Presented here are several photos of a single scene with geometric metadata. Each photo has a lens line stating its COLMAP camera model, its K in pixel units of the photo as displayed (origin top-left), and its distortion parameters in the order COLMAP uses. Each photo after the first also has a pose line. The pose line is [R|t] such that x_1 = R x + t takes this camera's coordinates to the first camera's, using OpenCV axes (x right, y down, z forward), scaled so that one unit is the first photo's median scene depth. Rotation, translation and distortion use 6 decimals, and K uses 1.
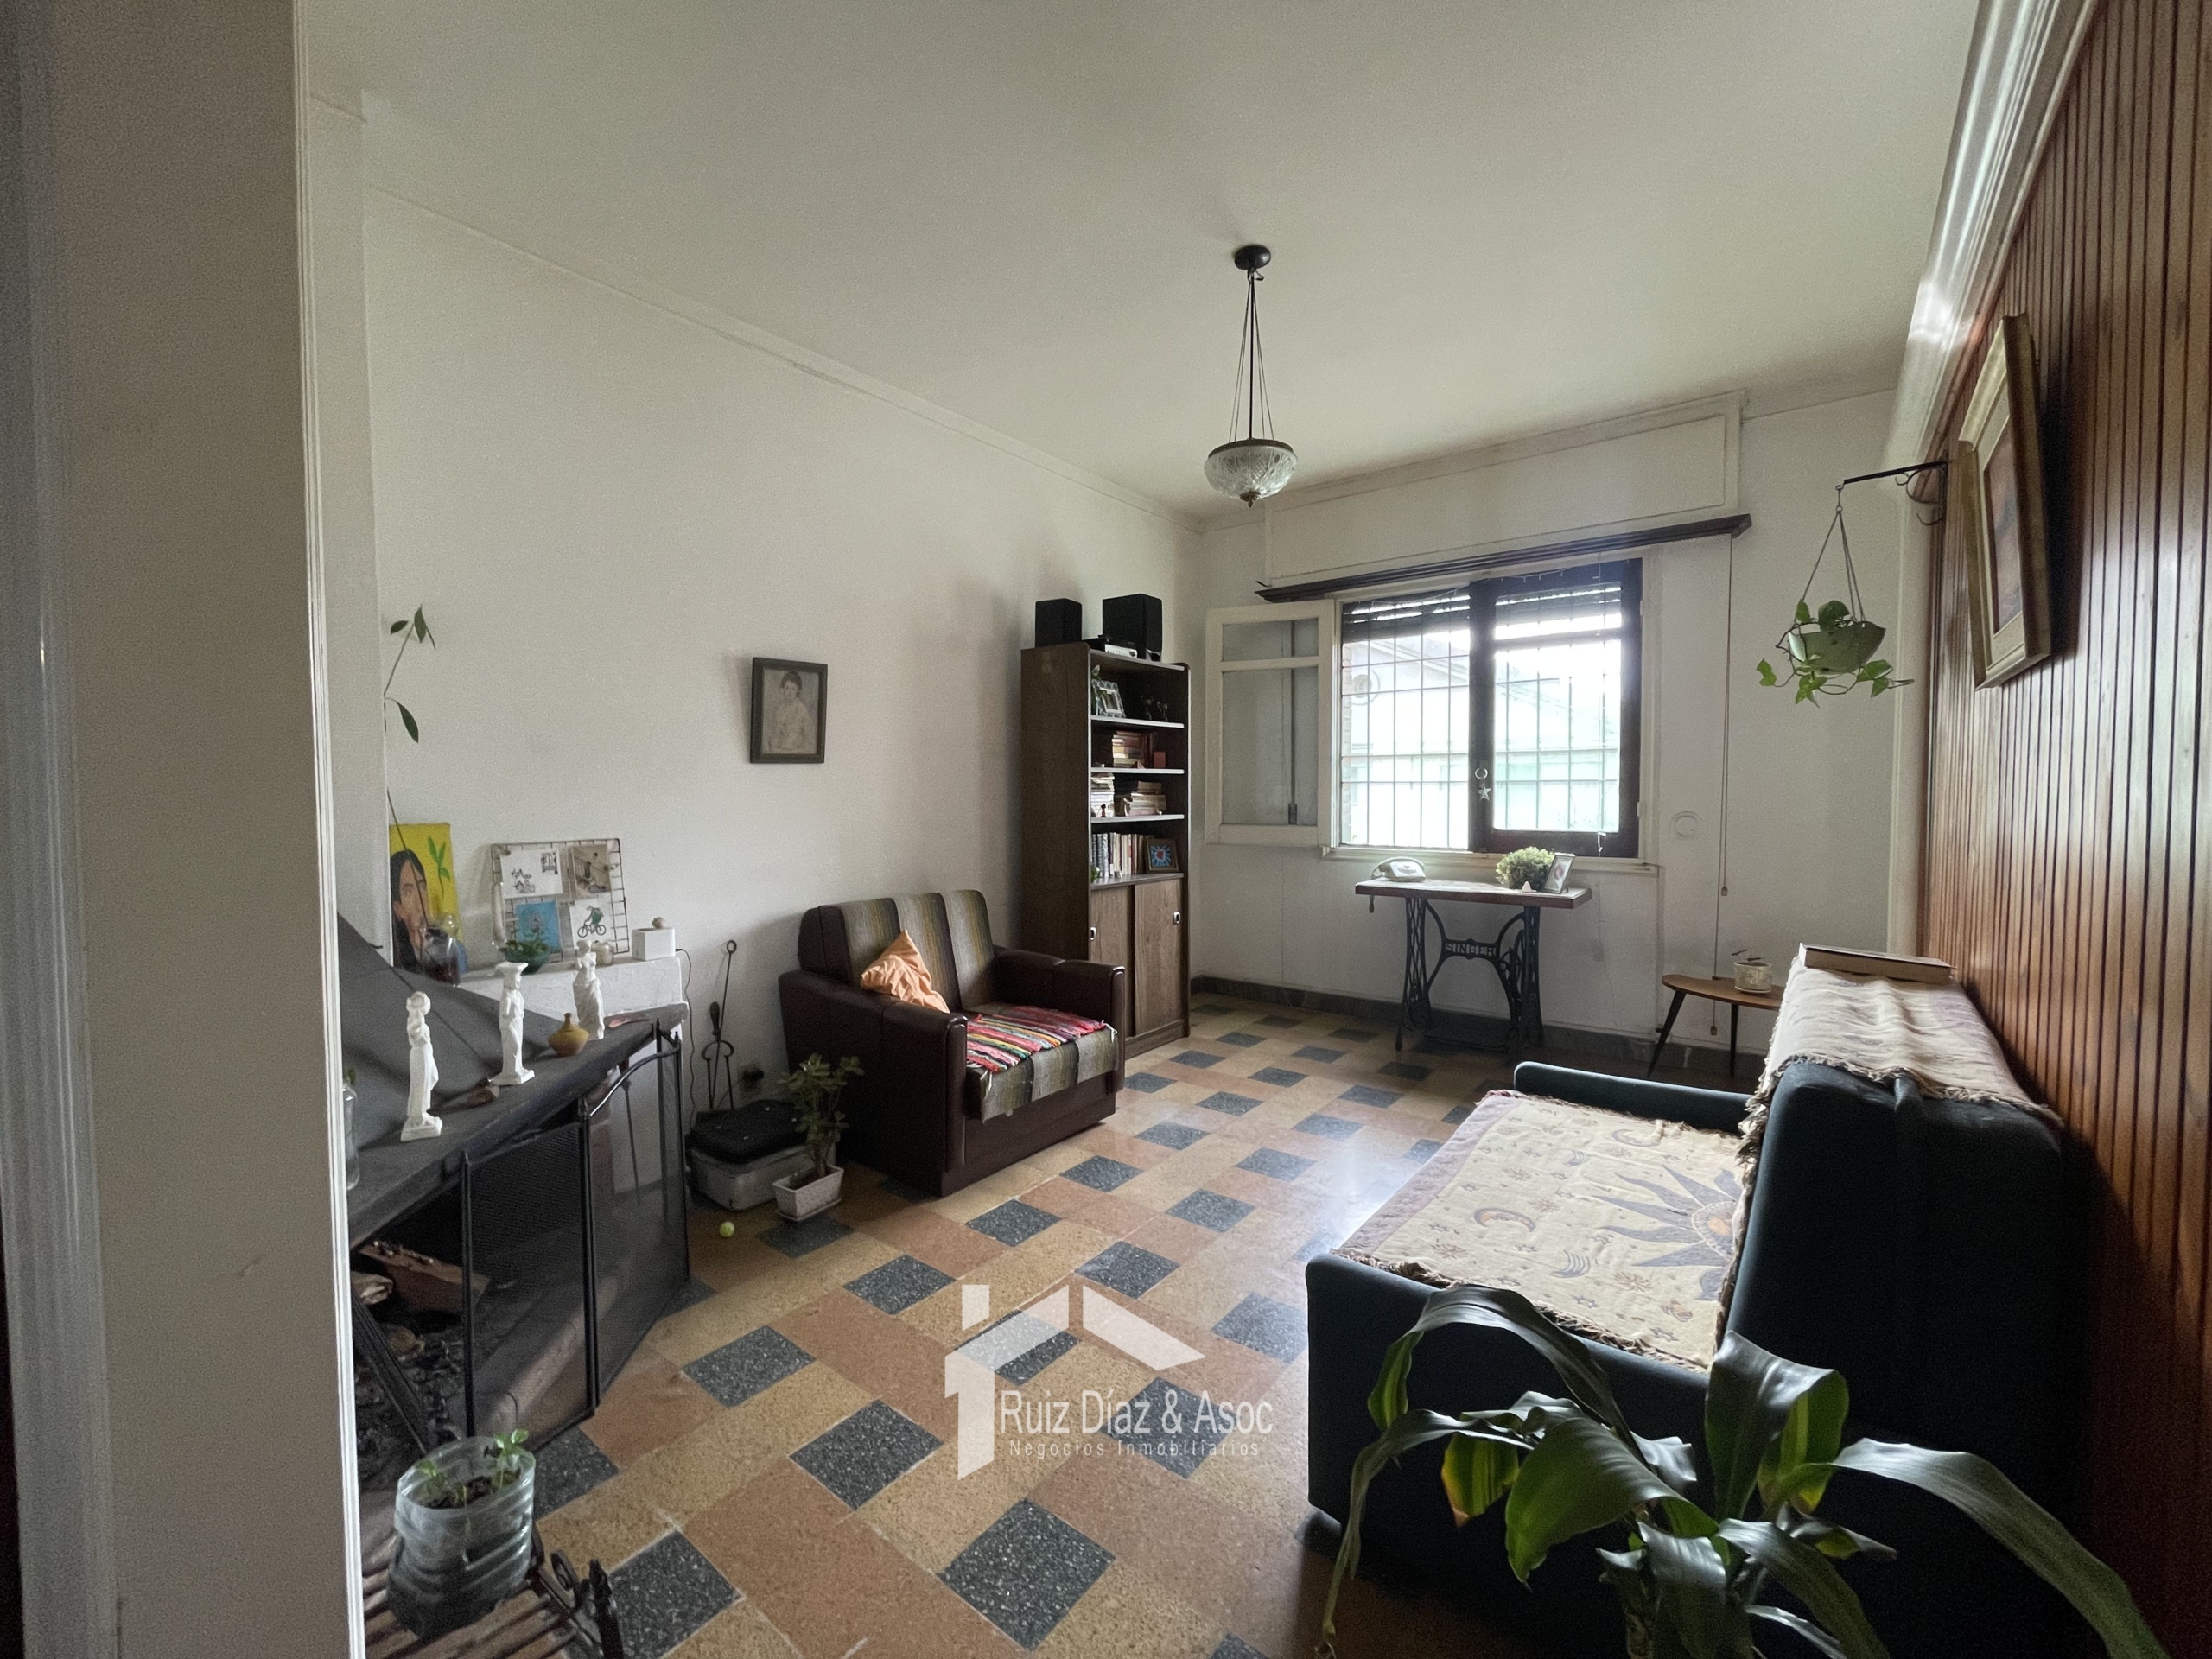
lens RADIAL K [[892.1, 0, 1102.5], [0, 892.1, 822.5], [0, 0, 1]] dist [0.001801, -0.000674]
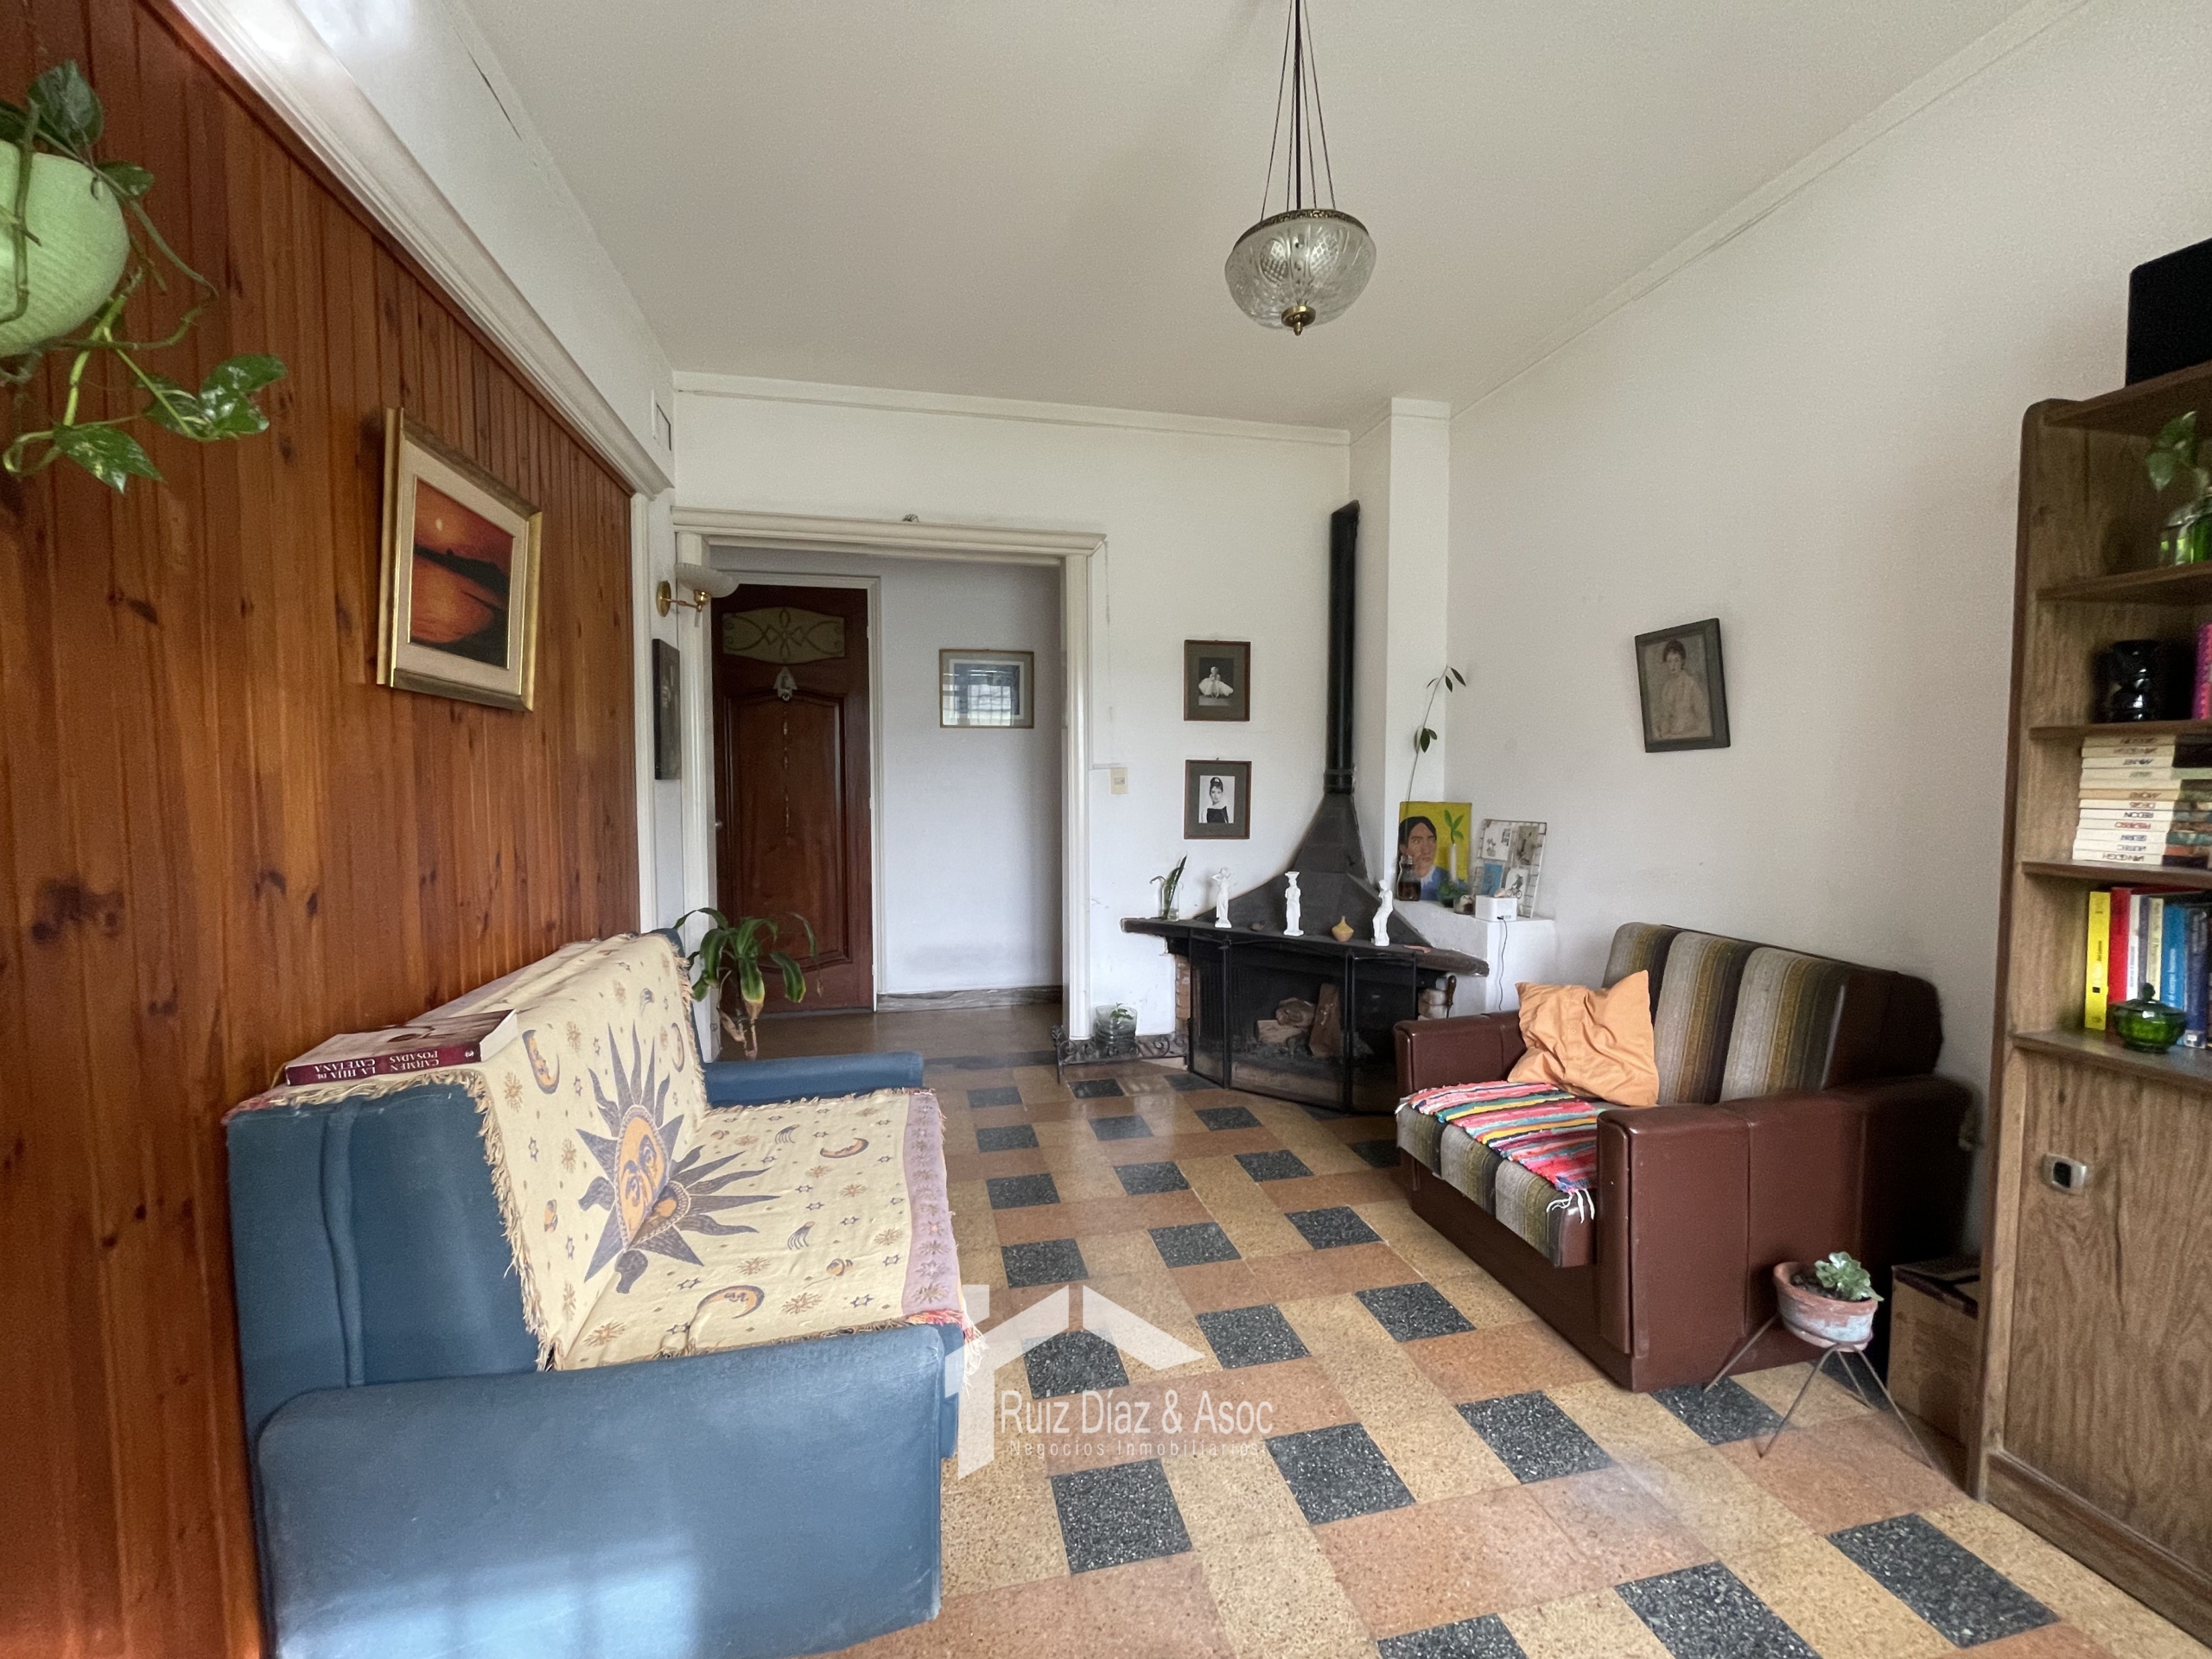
lens RADIAL K [[893.4, 0, 1104.6], [0, 893.4, 821.9], [0, 0, 1]] dist [-0.000211, -0.000680]
pose [[-0.627921, 0.039209, -0.777288, 0.658502], [-0.025554, 0.997153, 0.070943, -0.046541], [0.777857, 0.064410, -0.625132, 1.146206]]
